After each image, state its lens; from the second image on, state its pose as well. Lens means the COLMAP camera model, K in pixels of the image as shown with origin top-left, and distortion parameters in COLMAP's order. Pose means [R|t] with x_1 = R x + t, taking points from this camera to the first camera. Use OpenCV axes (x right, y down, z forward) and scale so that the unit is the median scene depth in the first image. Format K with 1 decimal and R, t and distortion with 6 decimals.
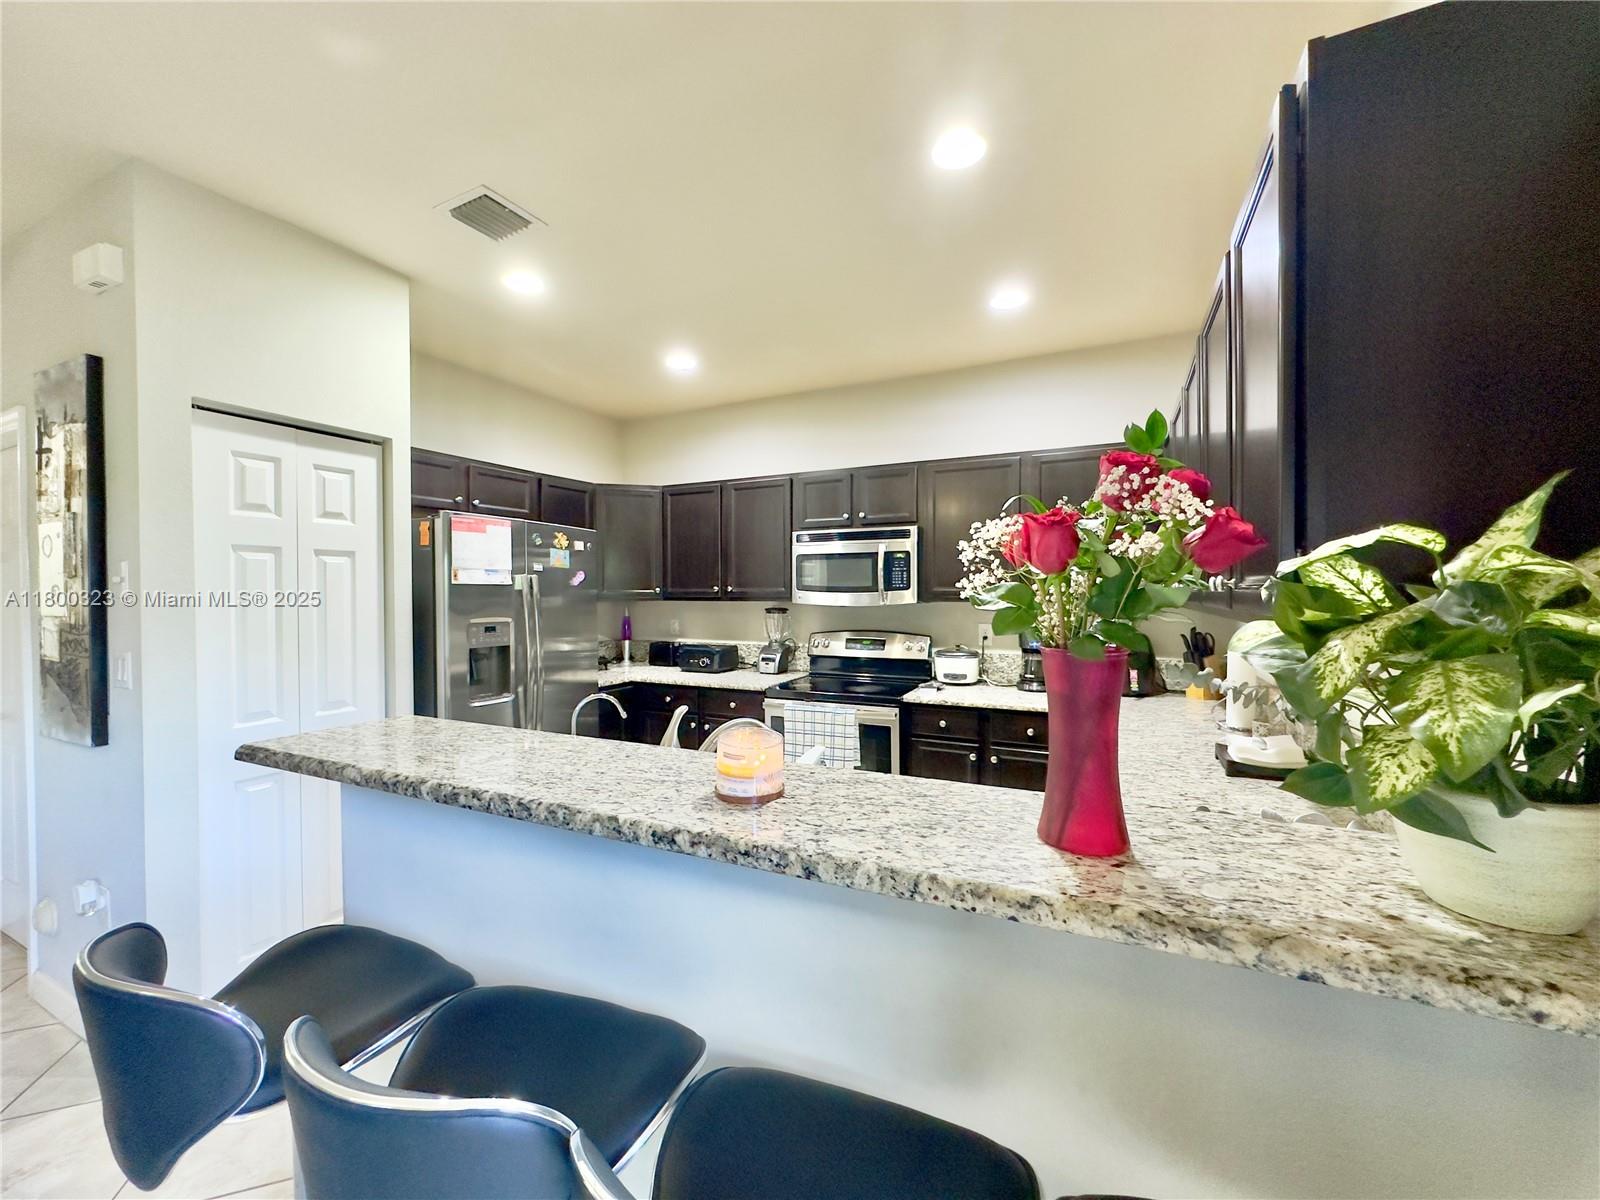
lens RADIAL K [[640.9, 0, 800.0], [0, 640.9, 600.0], [0, 0, 1]] dist [-0.002727, 0.000032]
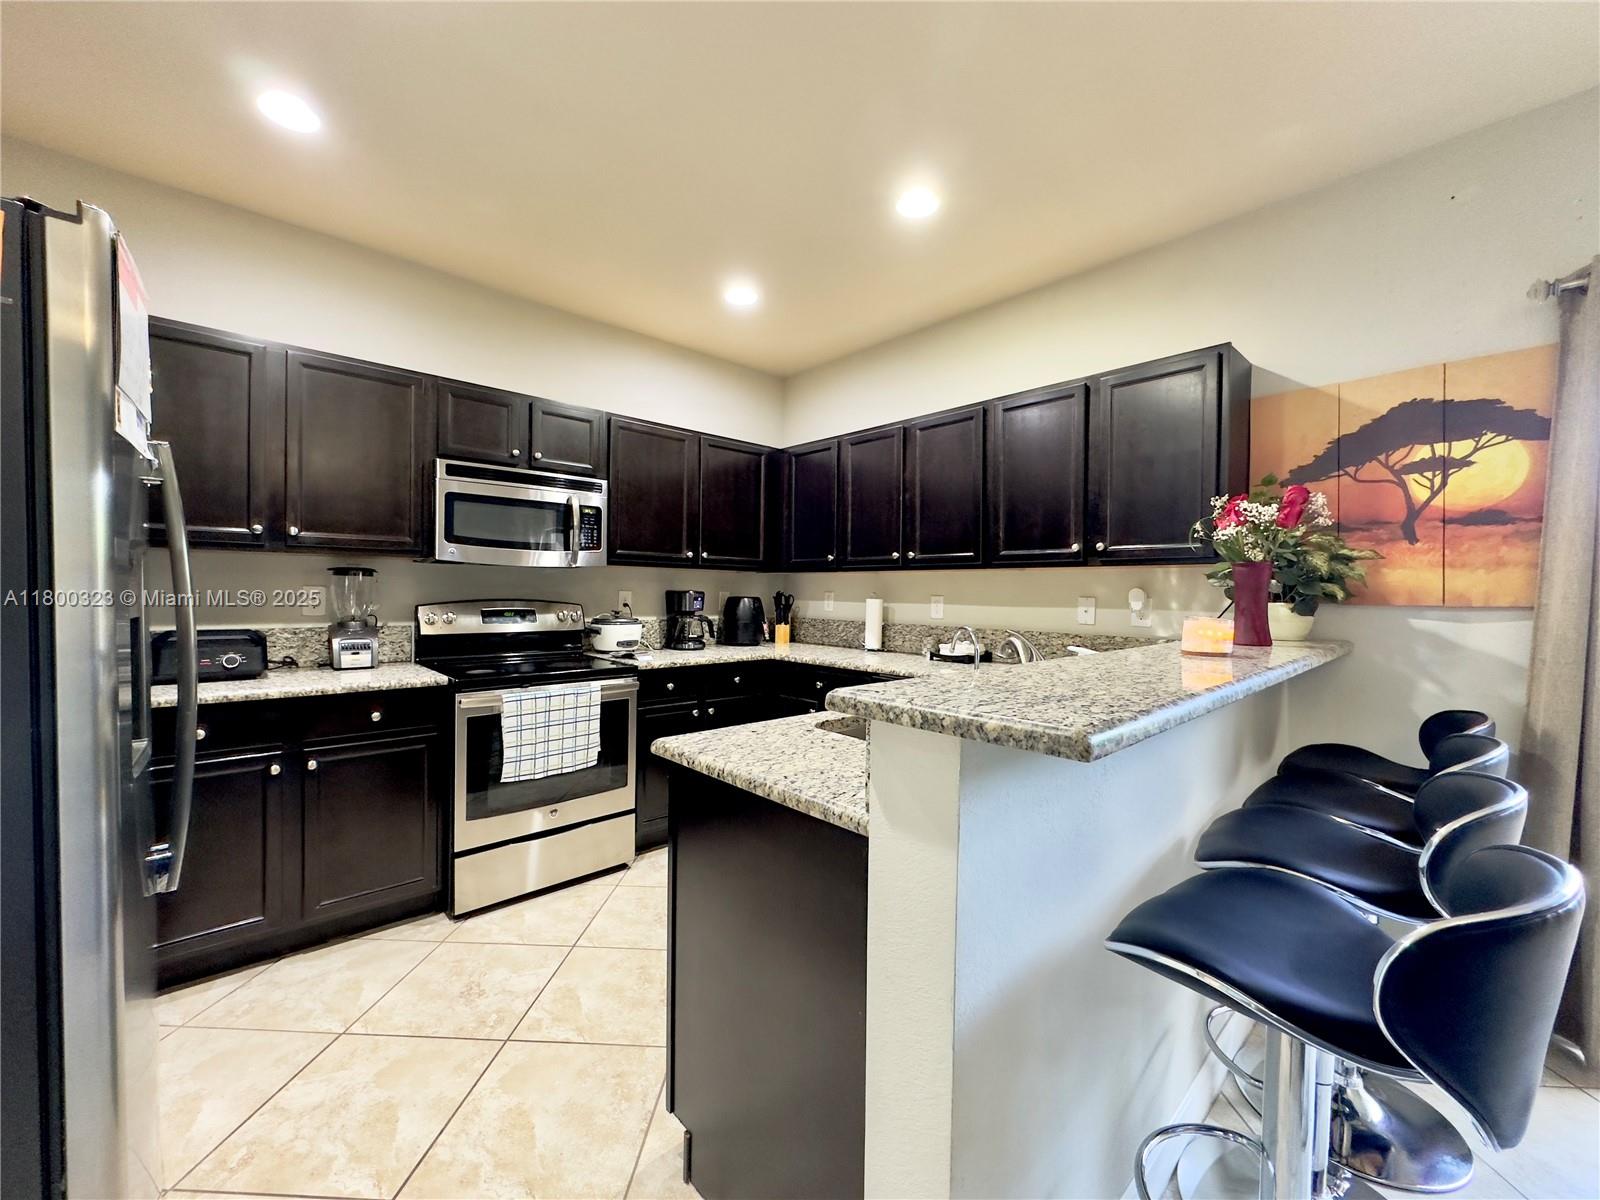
lens RADIAL K [[640.9, 0, 800.0], [0, 640.9, 600.0], [0, 0, 1]] dist [-0.002727, 0.000032]
pose [[0.363917, -0.005194, 0.931417, -0.558169], [-0.005646, 0.999954, 0.007783, 0.044612], [-0.931414, -0.008091, 0.363871, 0.402806]]
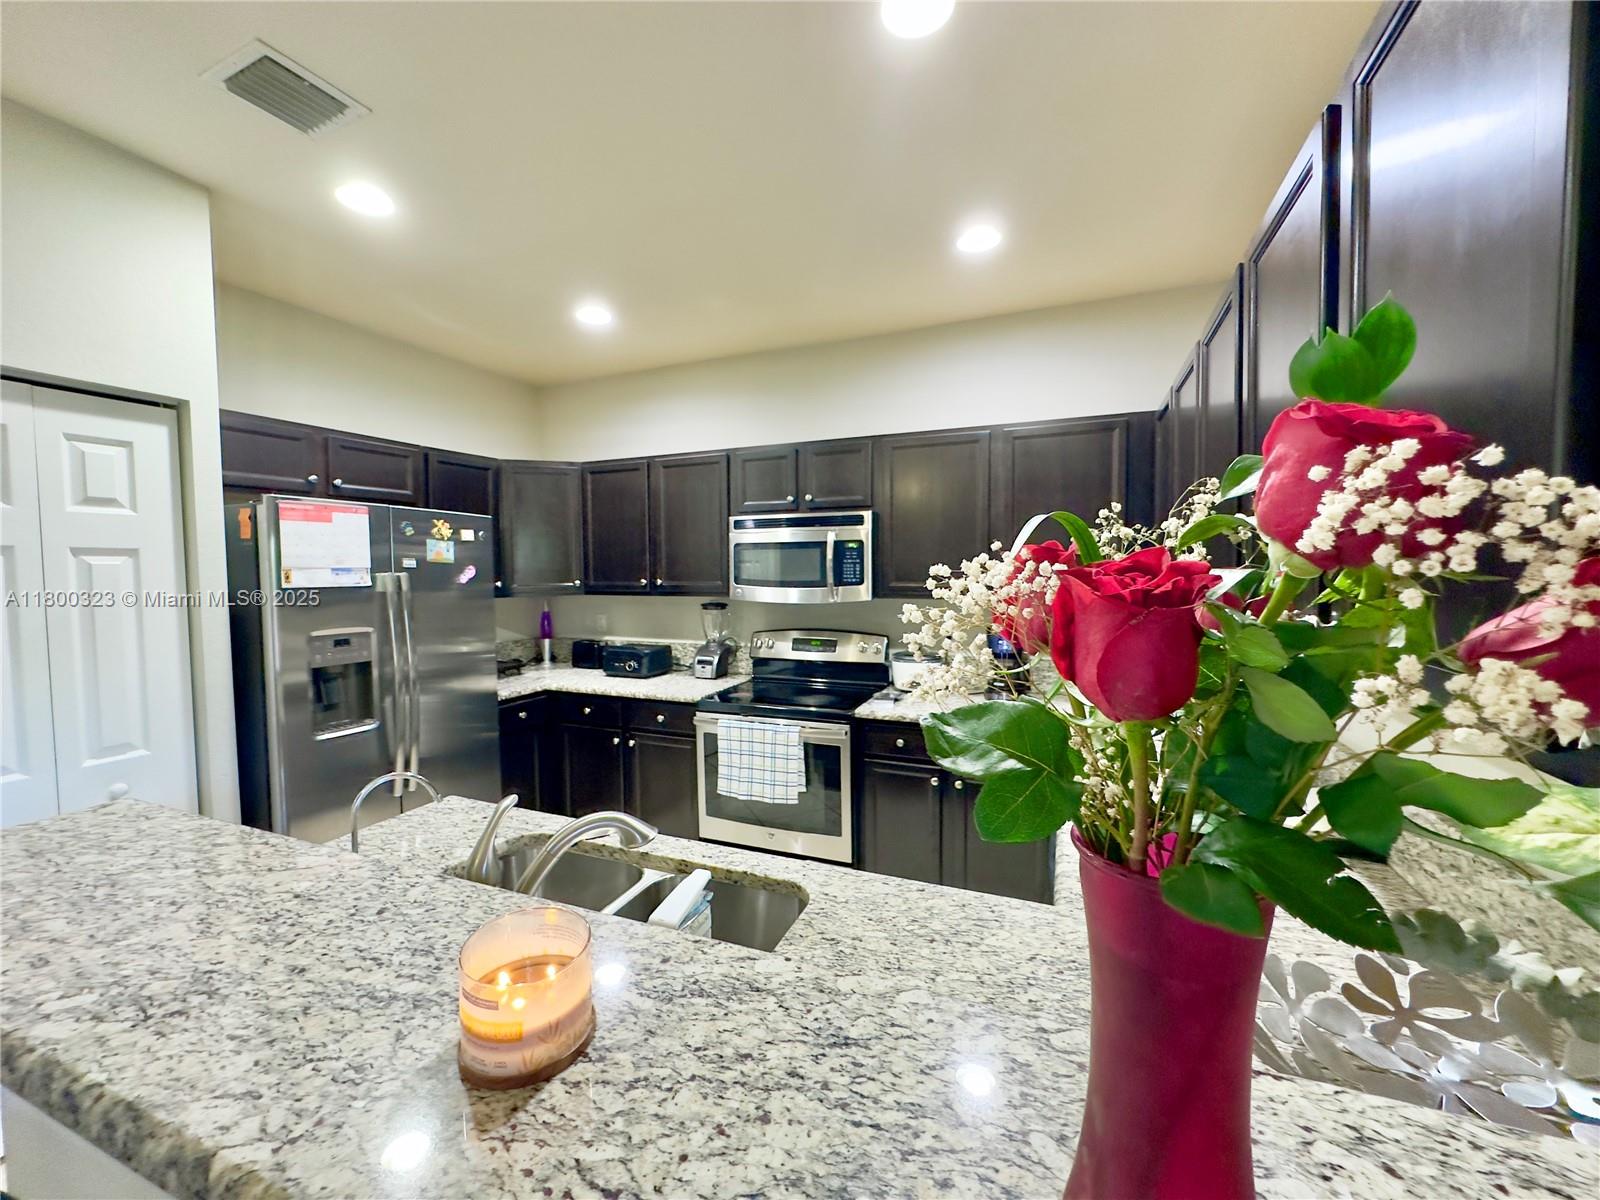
lens RADIAL K [[640.9, 0, 800.0], [0, 640.9, 600.0], [0, 0, 1]] dist [-0.002727, 0.000032]
pose [[0.998486, -0.007361, 0.054507, 0.038116], [0.005292, 0.999263, 0.038014, -0.028581], [-0.054747, -0.037668, 0.997790, 0.138520]]
